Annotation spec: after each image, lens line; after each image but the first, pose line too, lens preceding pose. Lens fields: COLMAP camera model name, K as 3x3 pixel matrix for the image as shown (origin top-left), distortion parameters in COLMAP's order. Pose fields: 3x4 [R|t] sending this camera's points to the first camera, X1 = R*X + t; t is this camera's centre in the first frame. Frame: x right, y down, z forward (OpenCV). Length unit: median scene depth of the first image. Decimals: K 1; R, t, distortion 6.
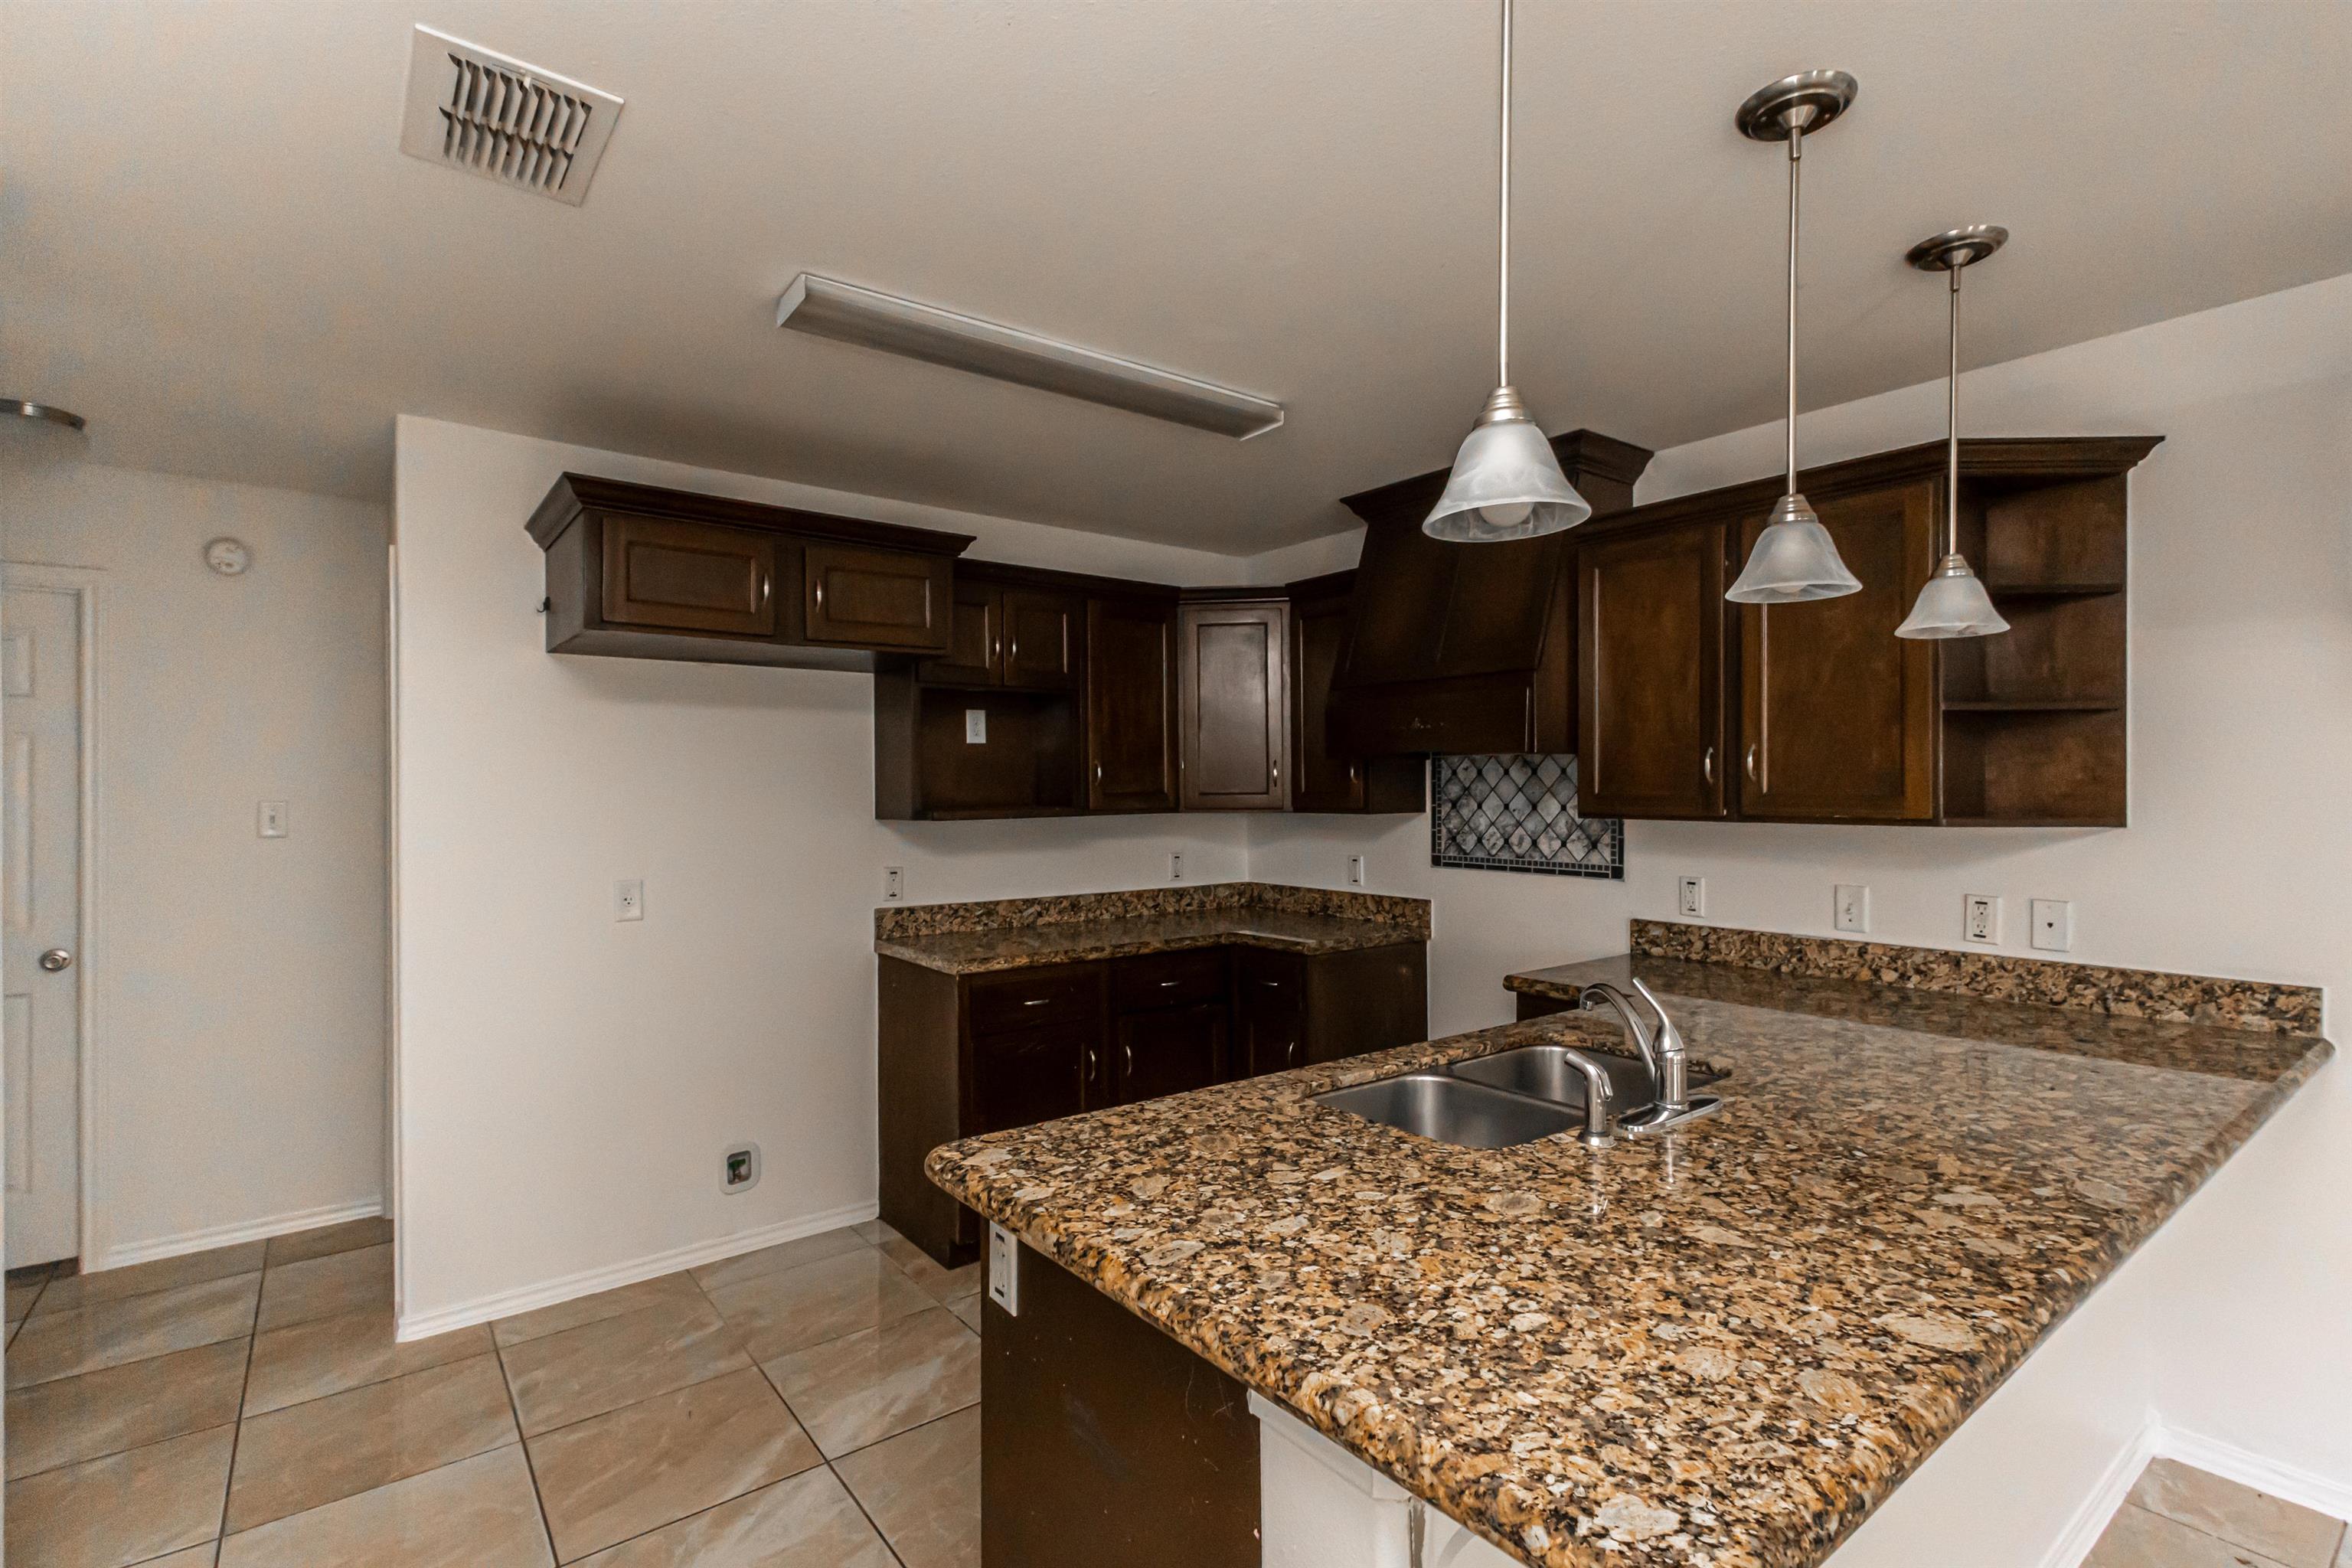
lens RADIAL K [[1100.3, 0, 1169.6], [0, 1100.3, 788.3], [0, 0, 1]] dist [0.000783, 0.000058]
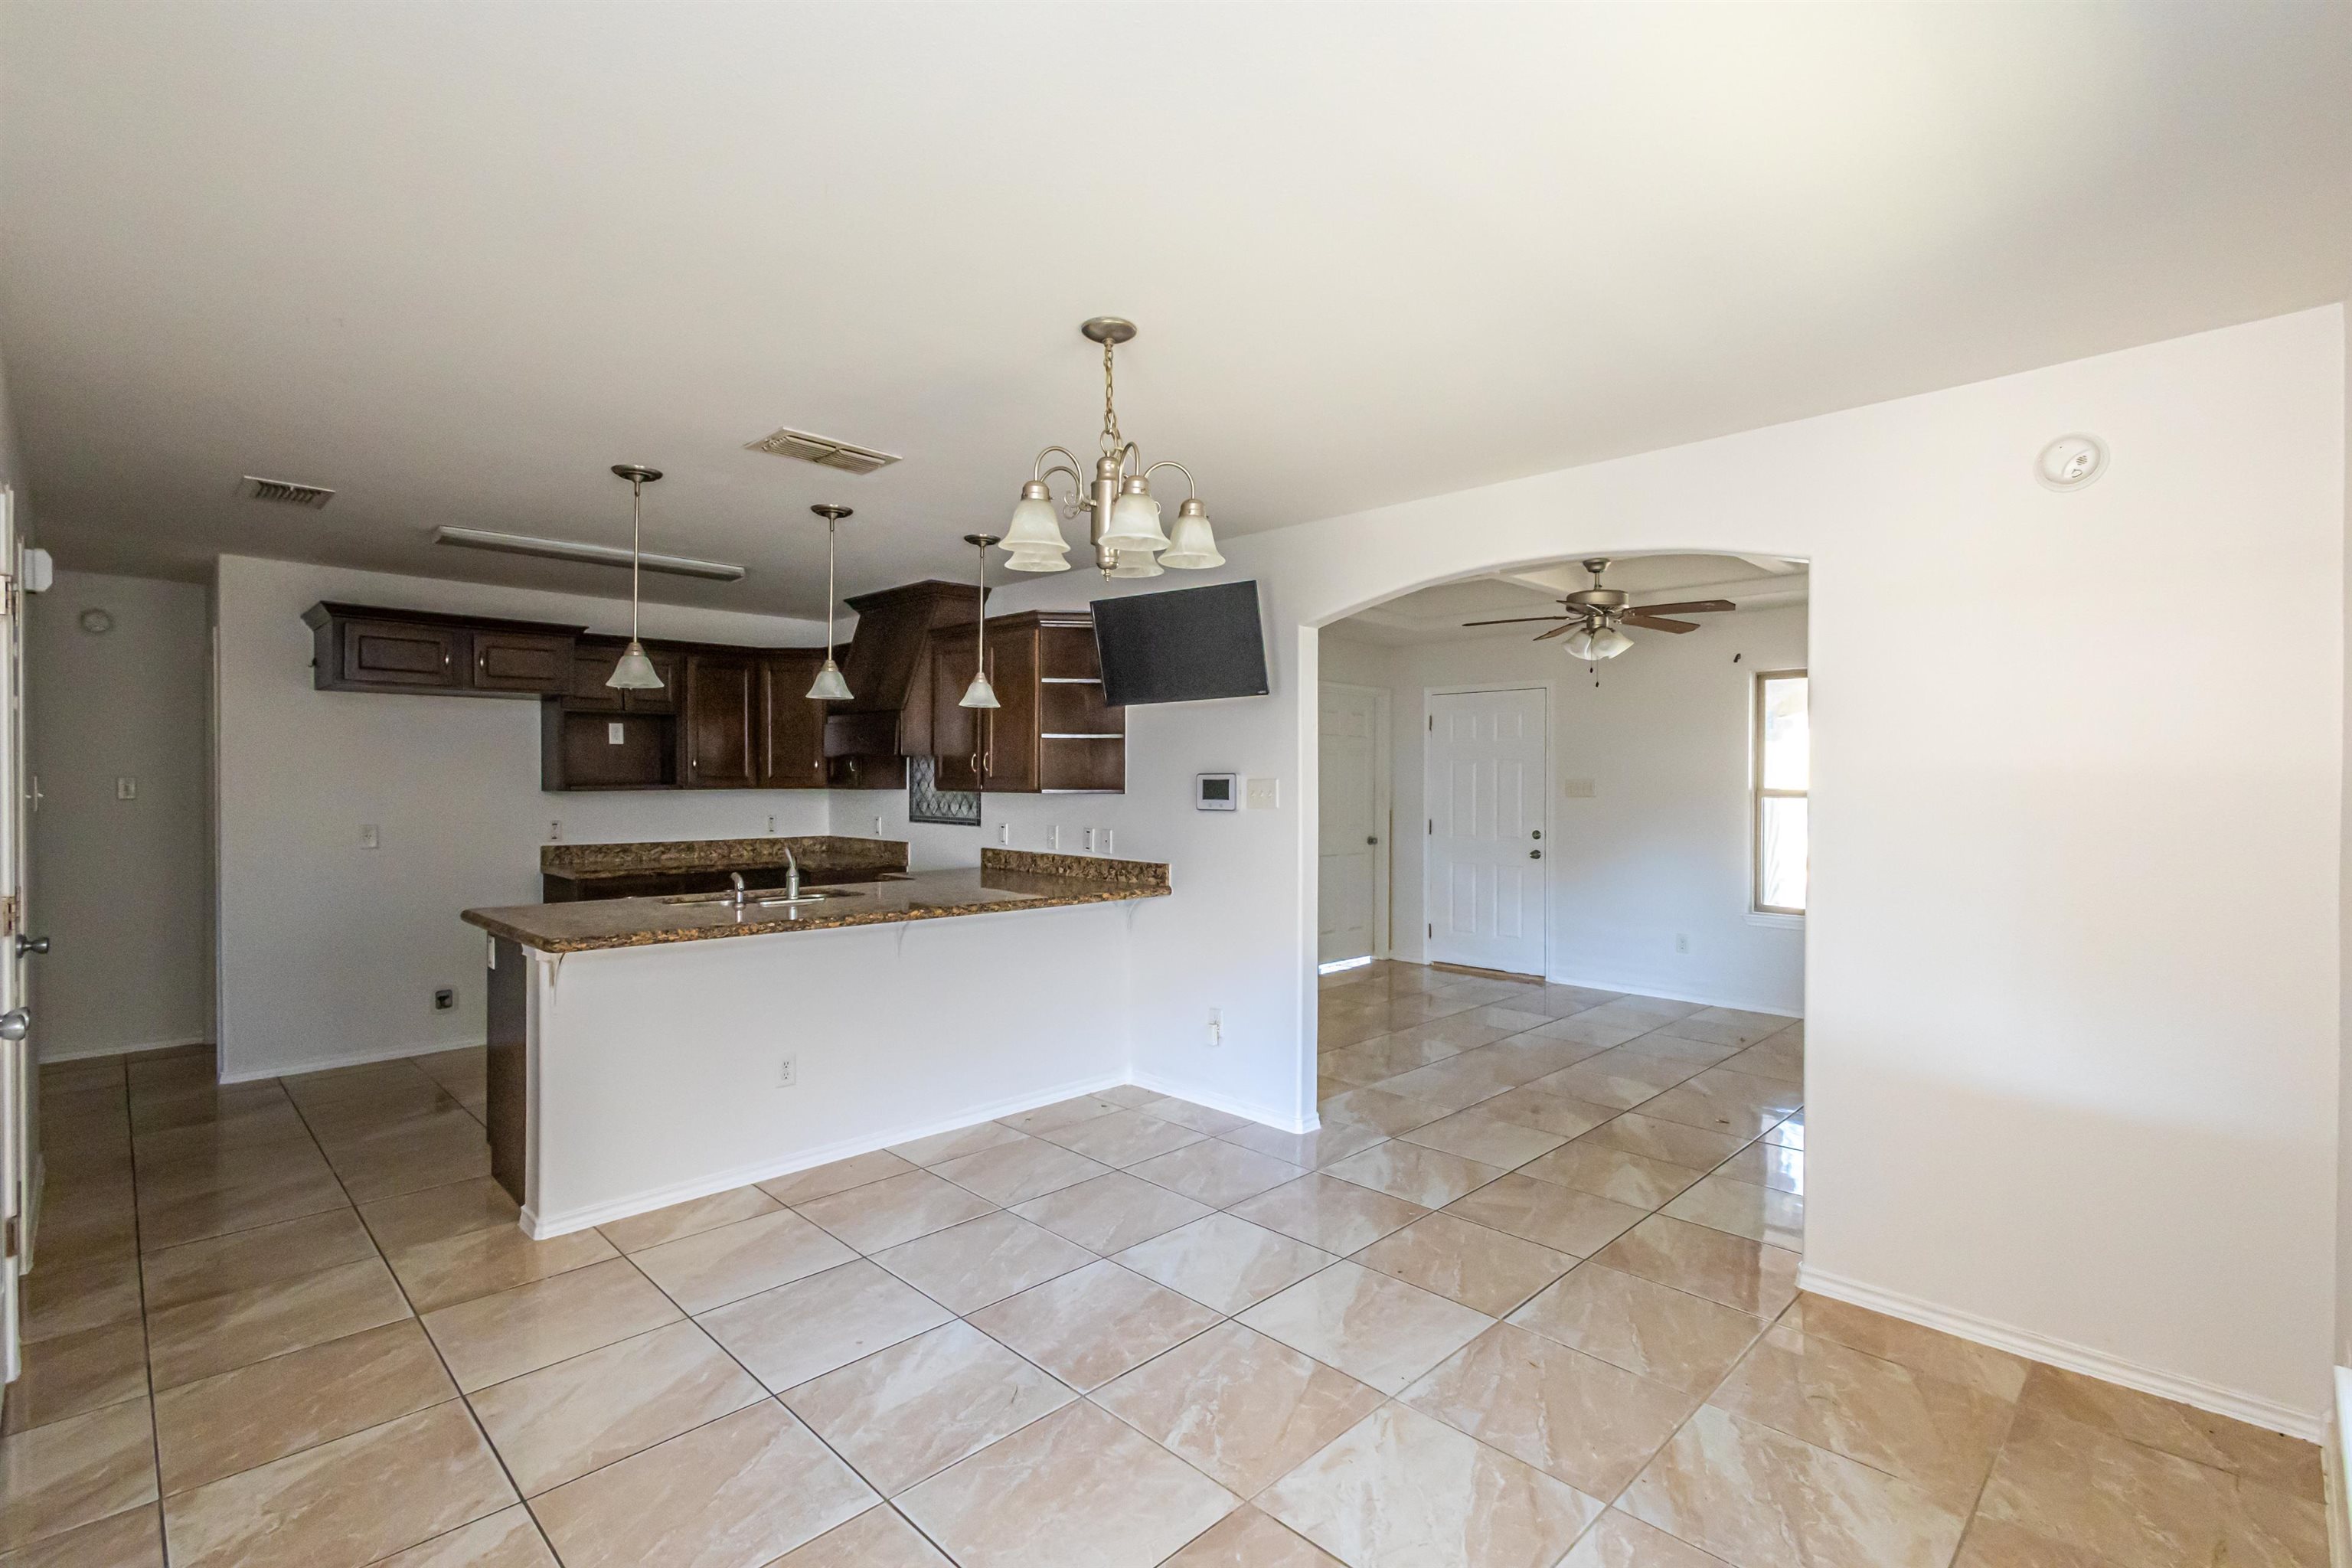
lens RADIAL K [[1084.2, 0, 1186.9], [0, 1084.2, 781.8], [0, 0, 1]] dist [0.001322, -0.000288]
pose [[0.991328, 0.005301, 0.131305, 0.506240], [-0.005832, 0.999976, 0.003664, 0.002936], [-0.131282, -0.004398, 0.991335, -0.772618]]
